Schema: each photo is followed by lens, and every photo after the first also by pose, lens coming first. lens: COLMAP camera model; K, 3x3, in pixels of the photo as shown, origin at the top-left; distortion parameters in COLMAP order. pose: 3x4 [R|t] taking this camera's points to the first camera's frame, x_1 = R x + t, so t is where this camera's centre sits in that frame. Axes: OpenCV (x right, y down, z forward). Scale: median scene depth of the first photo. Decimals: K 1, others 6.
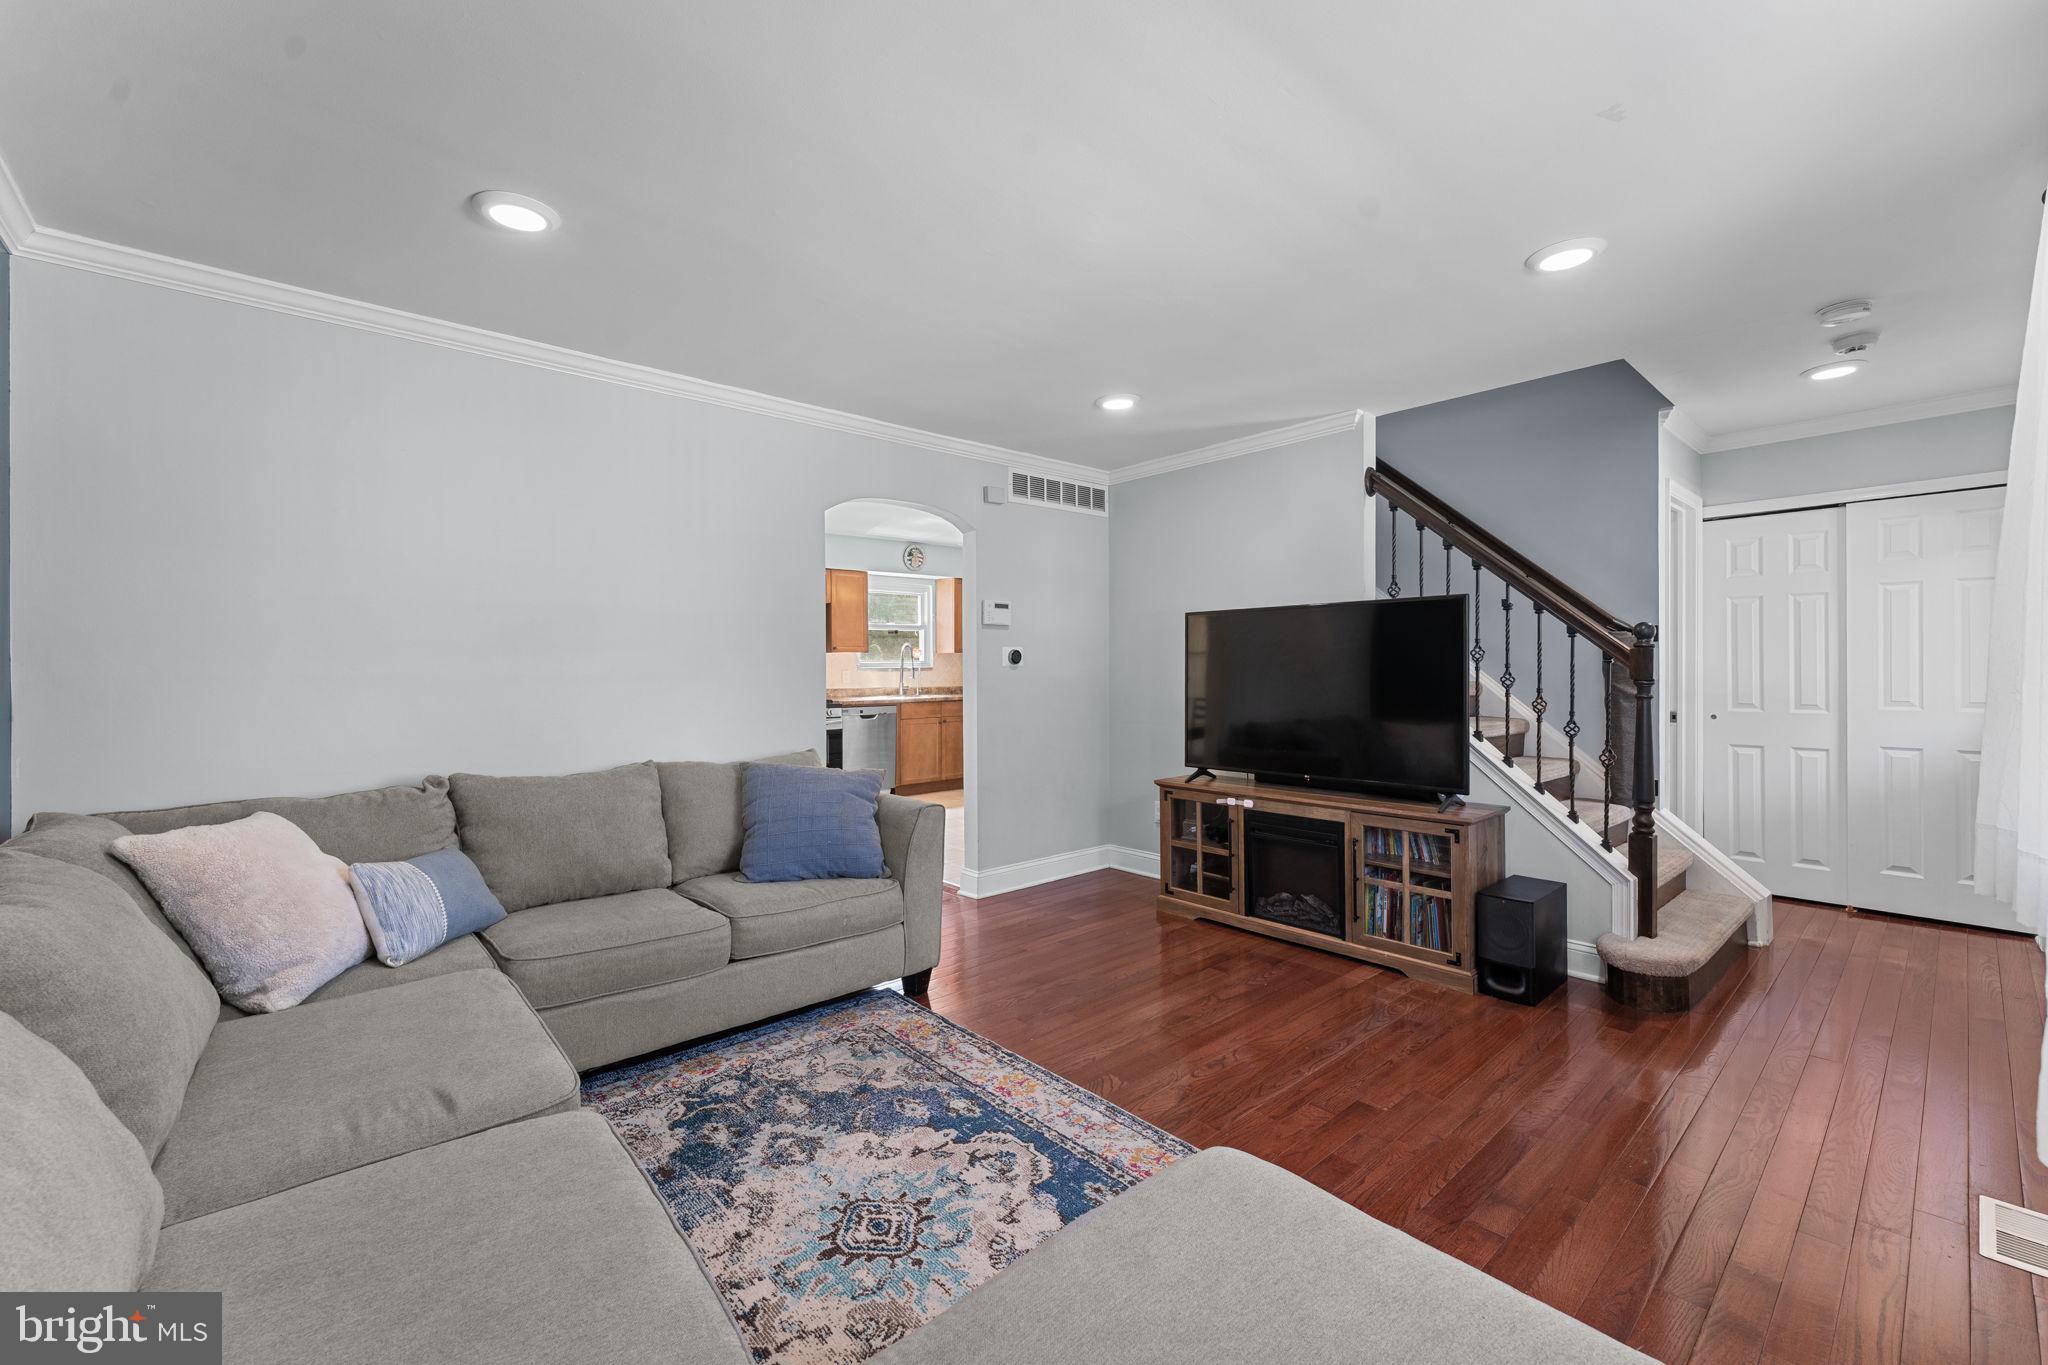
lens RADIAL K [[819.5, 0, 1020.9], [0, 819.5, 683.4], [0, 0, 1]] dist [-0.003180, -0.000780]
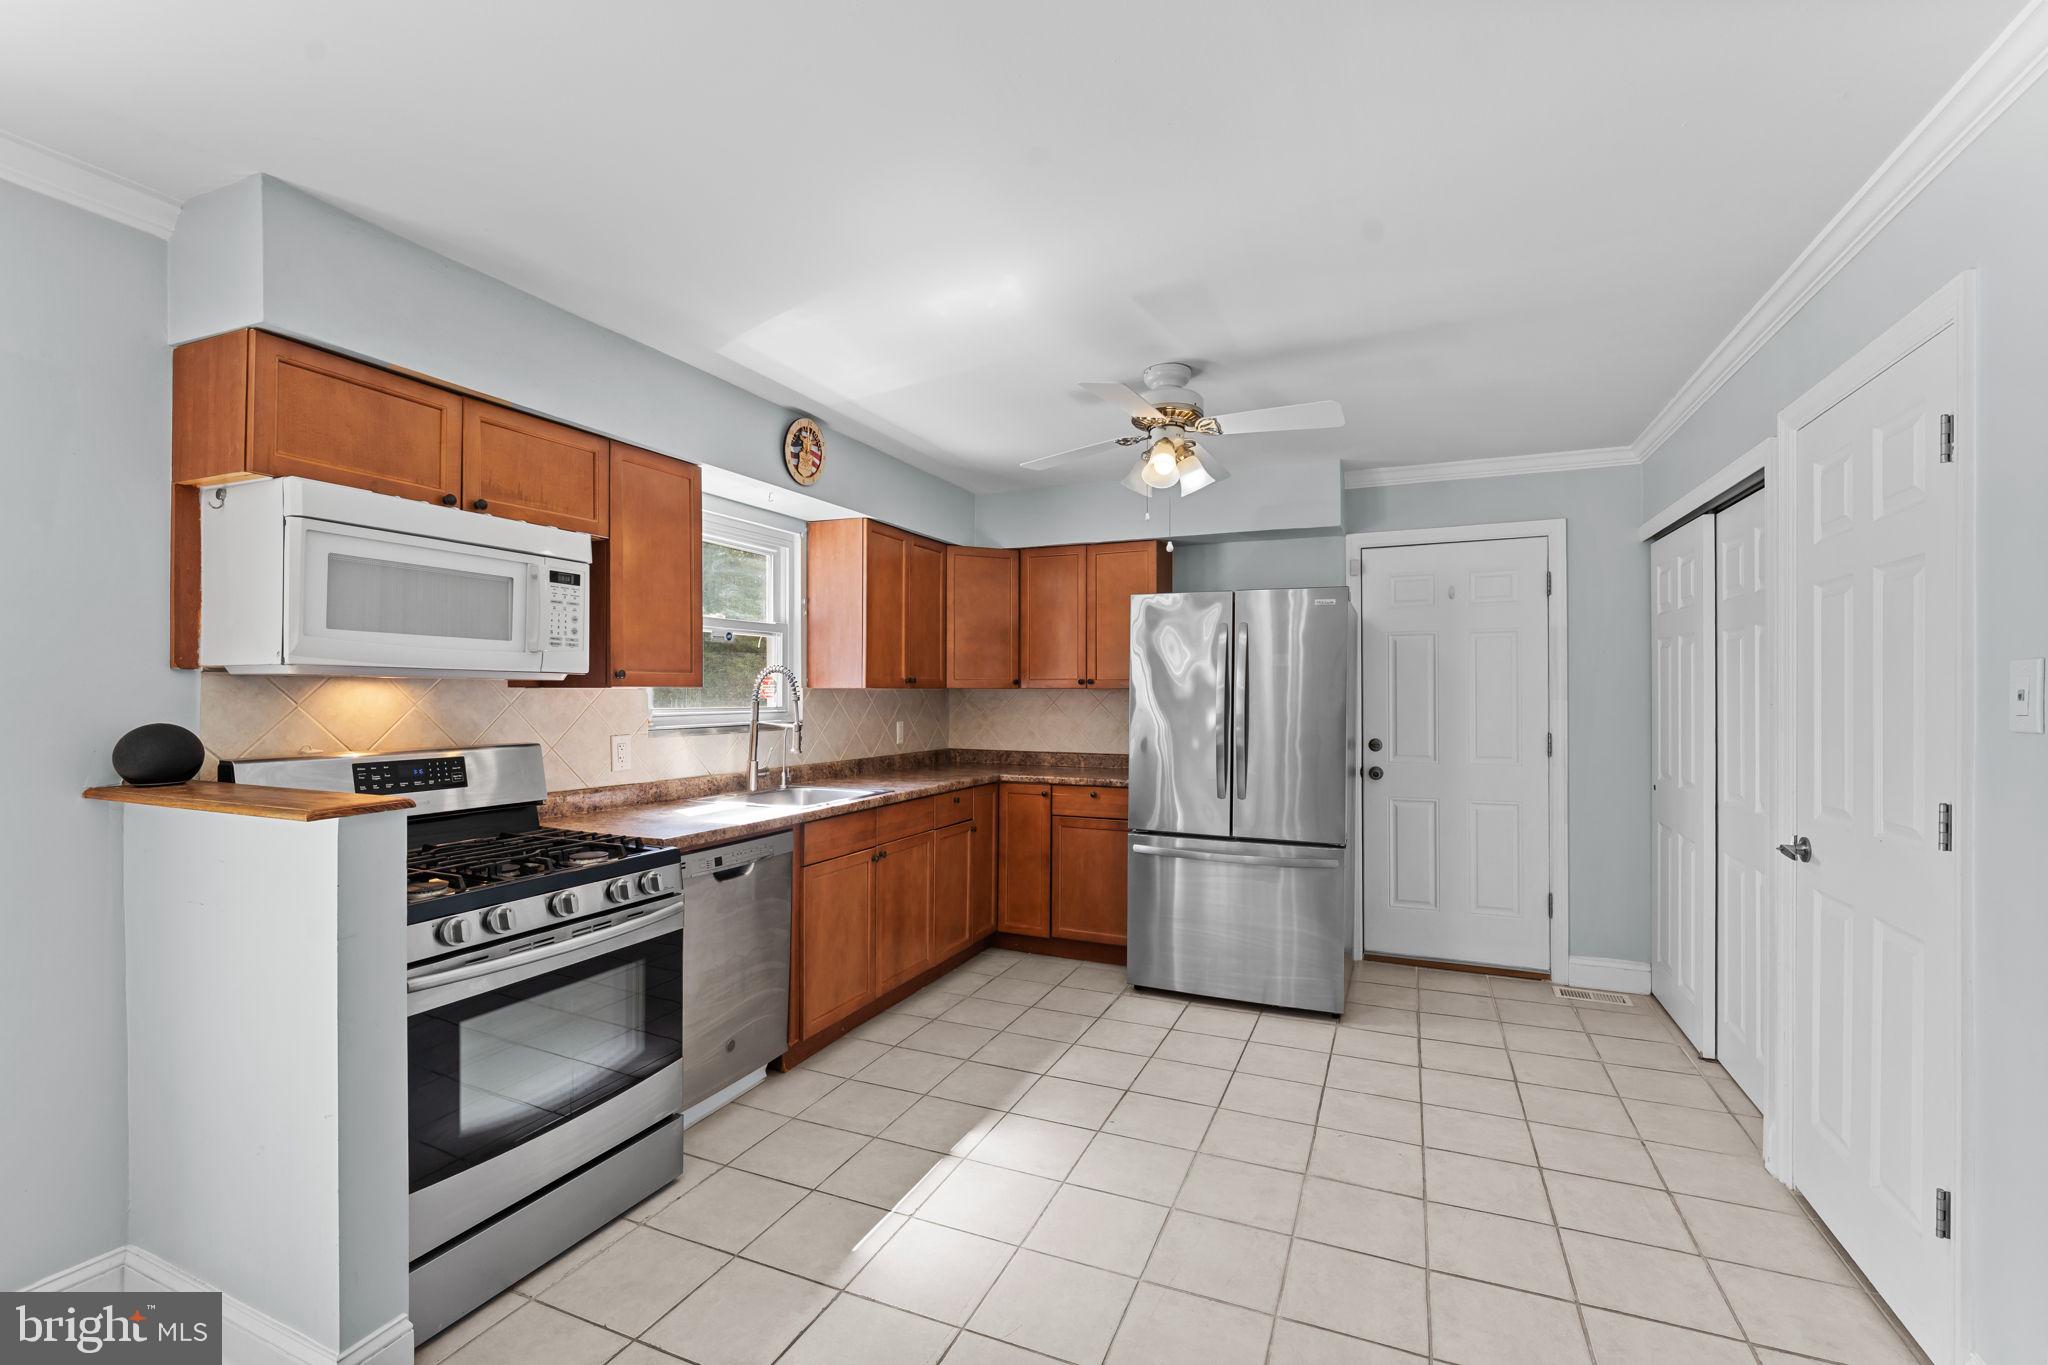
lens RADIAL K [[881.7, 0, 1028.2], [0, 881.7, 694.4], [0, 0, 1]] dist [-0.004559, -0.000403]
pose [[0.900878, 0.000871, 0.434072, -0.351531], [0.009940, 0.999694, -0.022636, -0.037681], [-0.433959, 0.024707, 0.900594, 0.907843]]
